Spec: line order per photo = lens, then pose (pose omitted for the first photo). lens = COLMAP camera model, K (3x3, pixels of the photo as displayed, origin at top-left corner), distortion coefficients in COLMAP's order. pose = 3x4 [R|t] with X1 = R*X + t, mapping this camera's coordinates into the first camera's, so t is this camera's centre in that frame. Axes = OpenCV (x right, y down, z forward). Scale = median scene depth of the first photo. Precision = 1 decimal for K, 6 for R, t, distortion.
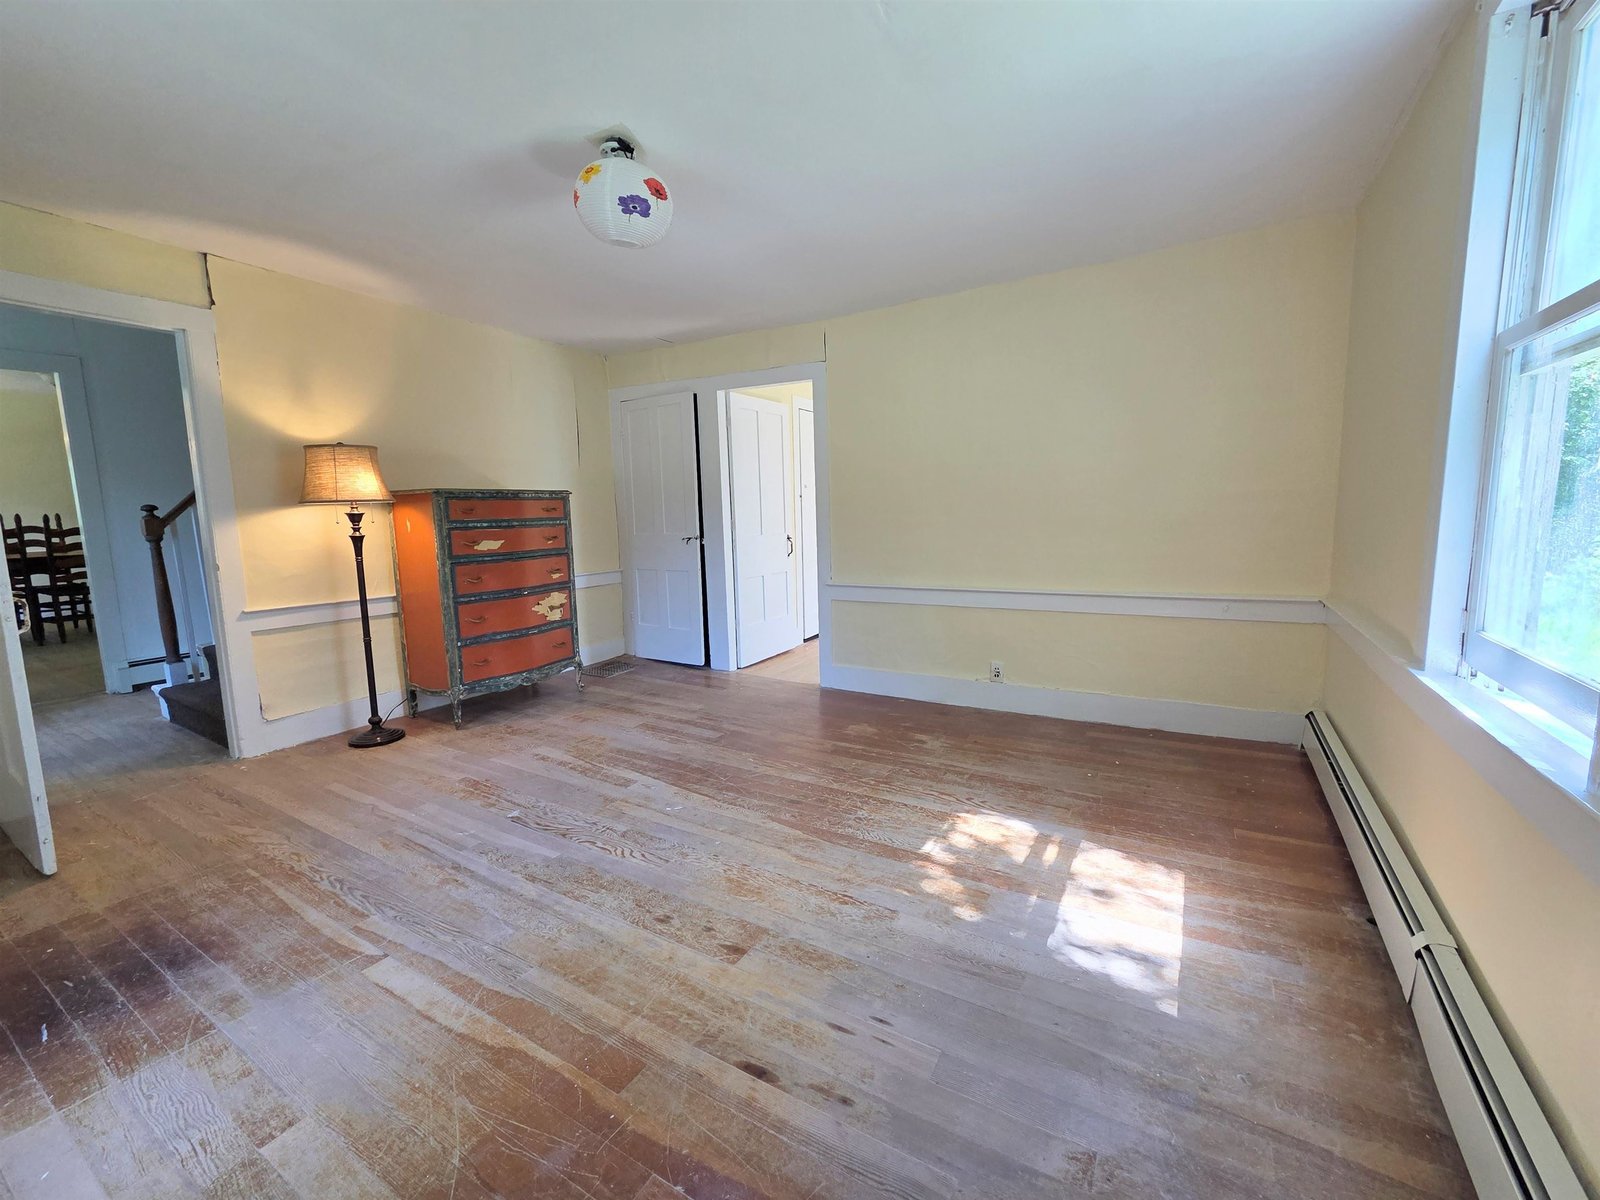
lens RADIAL K [[659.7, 0, 801.8], [0, 659.7, 591.8], [0, 0, 1]] dist [-0.000632, 0.001927]
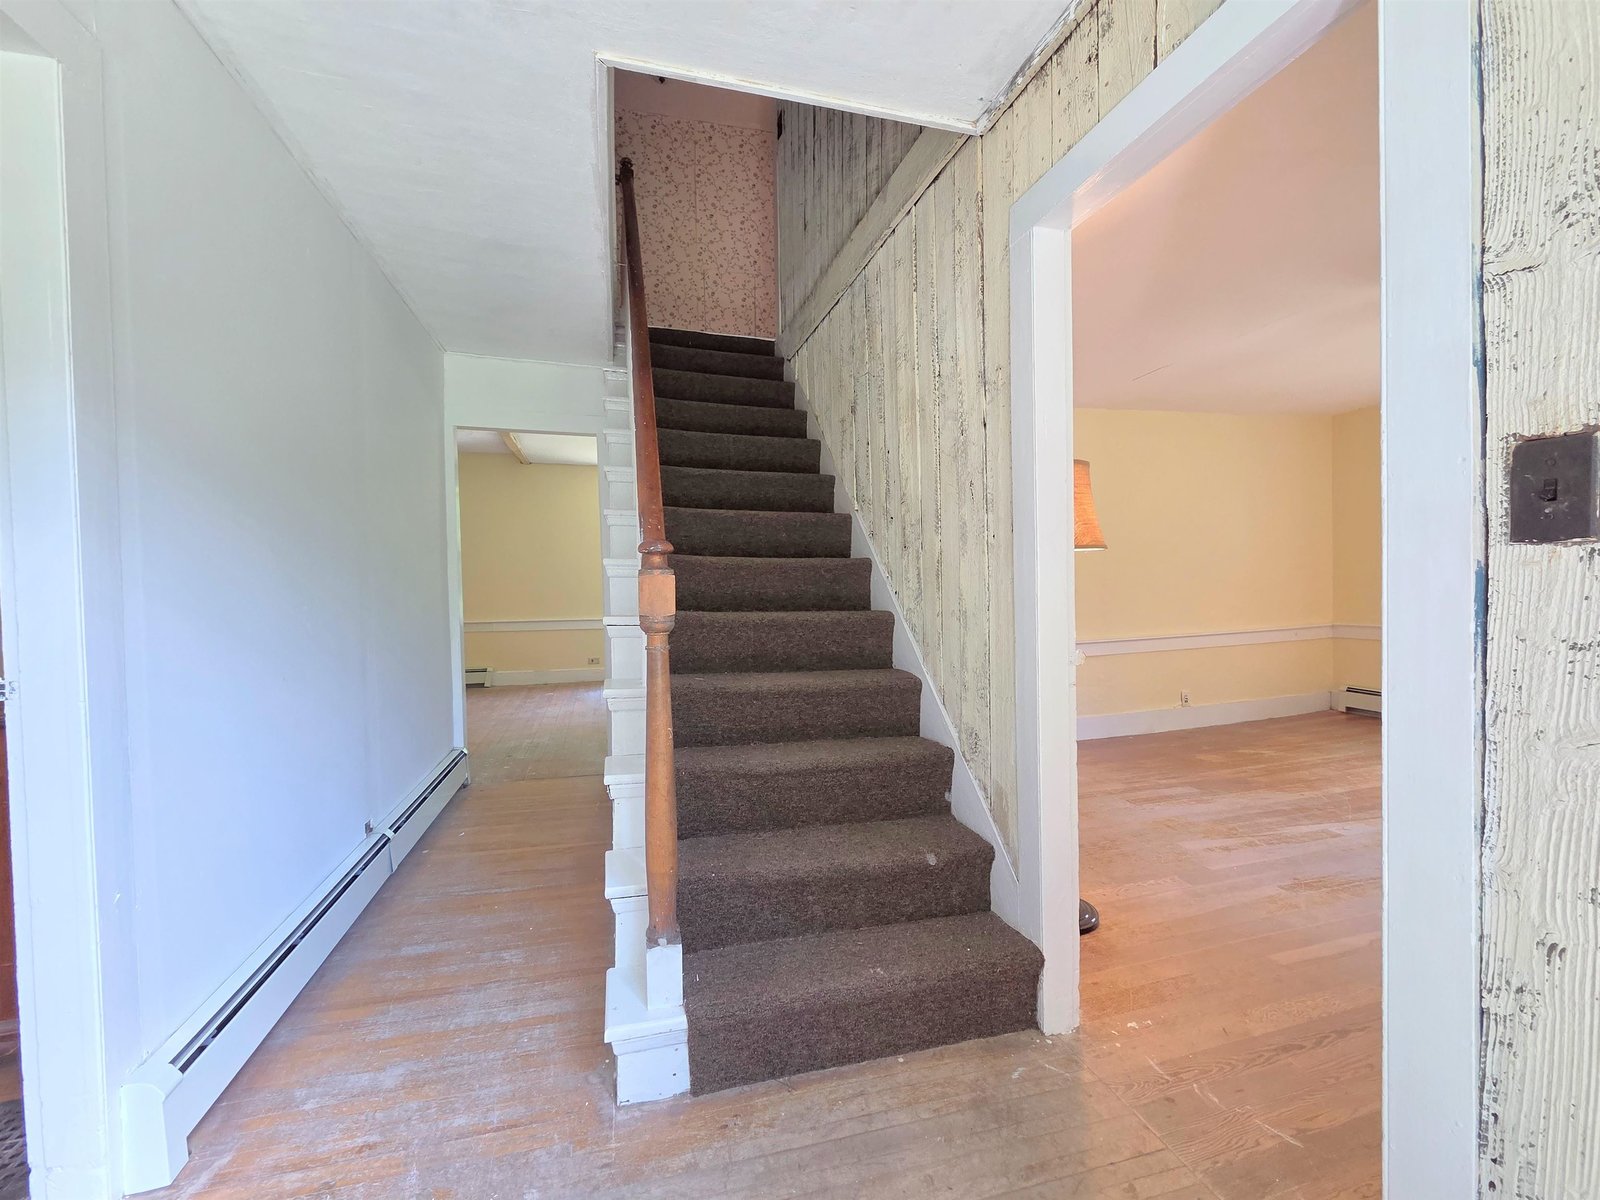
lens RADIAL K [[659.7, 0, 798.5], [0, 659.7, 609.0], [0, 0, 1]] dist [-0.000632, 0.001927]
pose [[0.685696, -0.025751, 0.727432, -1.374798], [0.099389, 0.993326, -0.058523, -0.062203], [-0.721071, 0.112427, 0.683679, 0.768799]]
